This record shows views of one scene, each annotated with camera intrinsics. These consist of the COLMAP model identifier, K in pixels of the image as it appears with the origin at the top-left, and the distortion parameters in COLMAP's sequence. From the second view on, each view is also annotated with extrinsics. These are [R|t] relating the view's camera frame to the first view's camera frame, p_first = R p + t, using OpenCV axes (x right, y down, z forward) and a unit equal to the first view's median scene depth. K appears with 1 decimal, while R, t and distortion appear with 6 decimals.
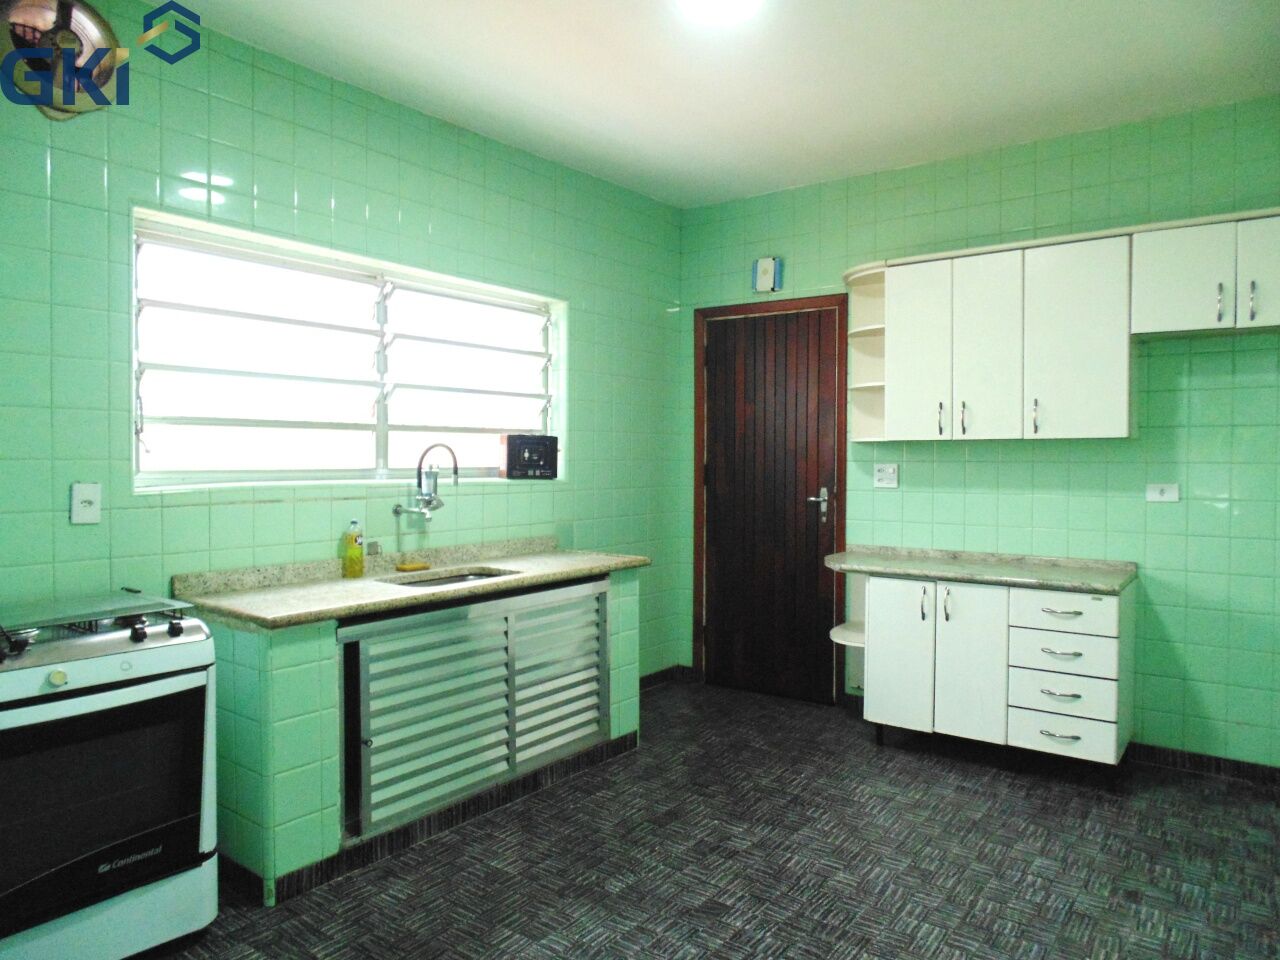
lens RADIAL K [[850.6, 0, 649.9], [0, 850.6, 479.9], [0, 0, 1]] dist [-0.011660, -0.001945]
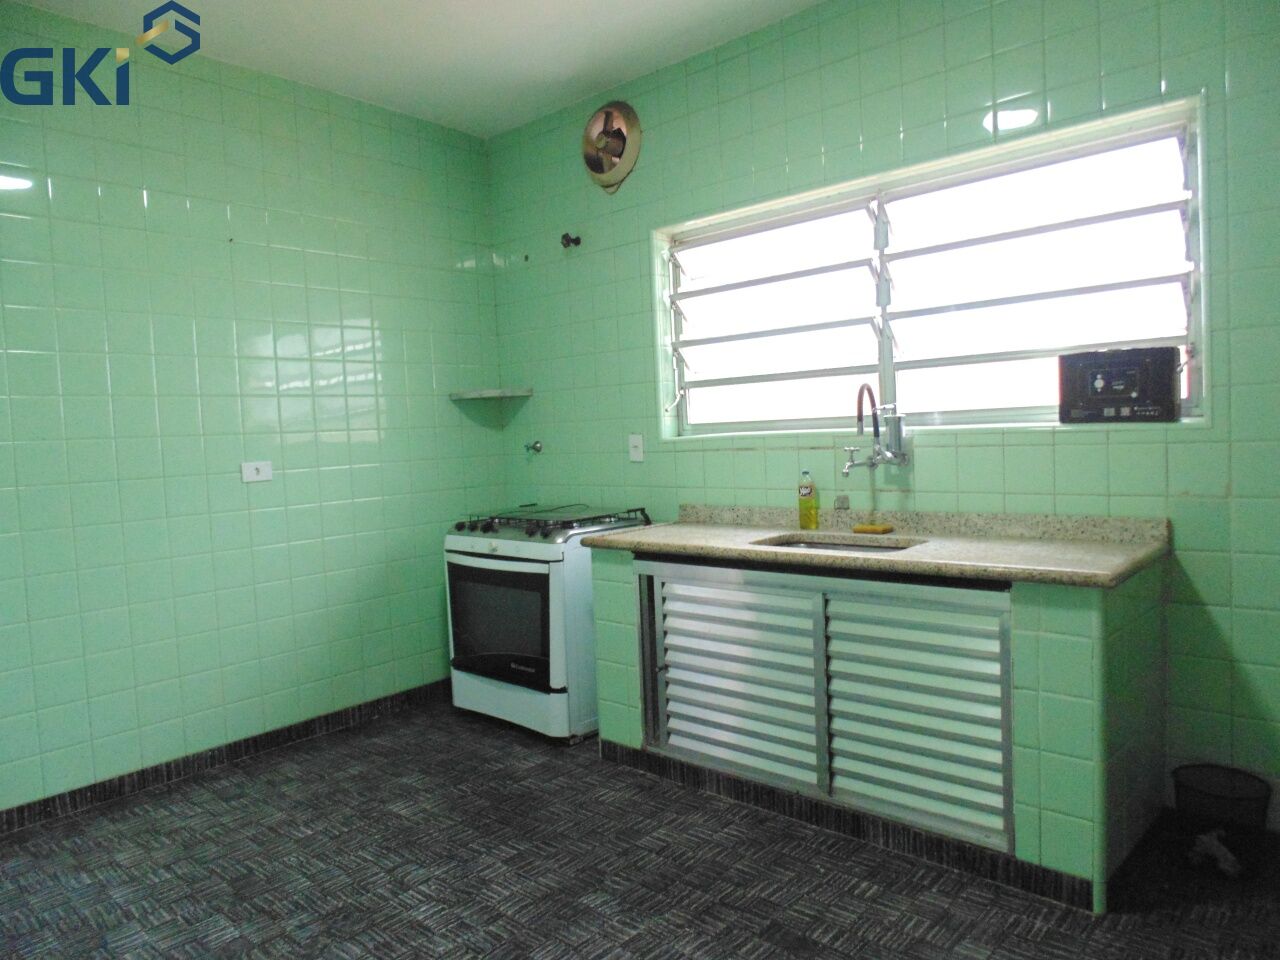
lens RADIAL K [[850.6, 0, 649.9], [0, 850.6, 483.0], [0, 0, 1]] dist [-0.011660, -0.001945]
pose [[-0.082545, 0.062742, -0.994610, 0.663265], [0.018150, 0.997945, 0.061446, -0.001124], [0.996422, -0.012980, -0.083515, 0.948581]]
